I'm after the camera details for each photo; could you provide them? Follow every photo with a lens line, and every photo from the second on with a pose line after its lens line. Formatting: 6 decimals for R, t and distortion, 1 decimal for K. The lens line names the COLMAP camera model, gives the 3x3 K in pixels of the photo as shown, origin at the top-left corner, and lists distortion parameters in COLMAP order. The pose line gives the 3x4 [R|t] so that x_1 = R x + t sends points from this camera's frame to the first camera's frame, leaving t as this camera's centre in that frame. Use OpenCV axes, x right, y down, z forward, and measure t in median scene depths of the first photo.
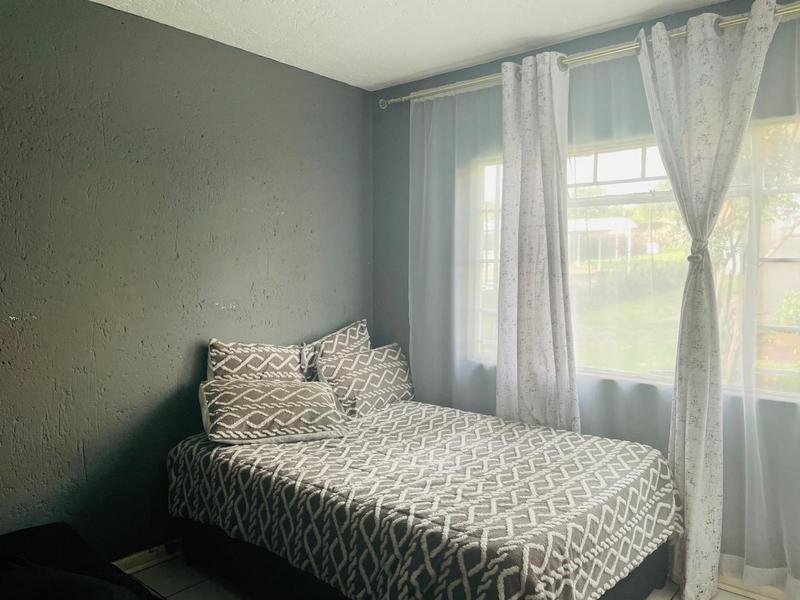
lens RADIAL K [[611.5, 0, 400.0], [0, 611.5, 300.0], [0, 0, 1]] dist [0.099670, -0.102537]
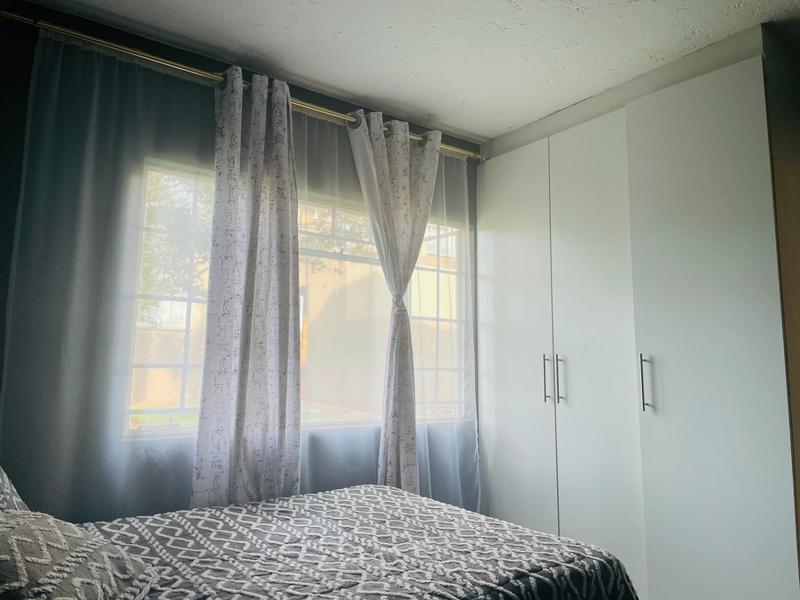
lens RADIAL K [[611.5, 0, 400.0], [0, 611.5, 300.0], [0, 0, 1]] dist [0.099670, -0.102537]
pose [[0.219707, 0.115000, 0.968764, -0.612151], [0.050246, 0.990376, -0.128961, 0.058192], [-0.974271, 0.077010, 0.211815, 0.674645]]
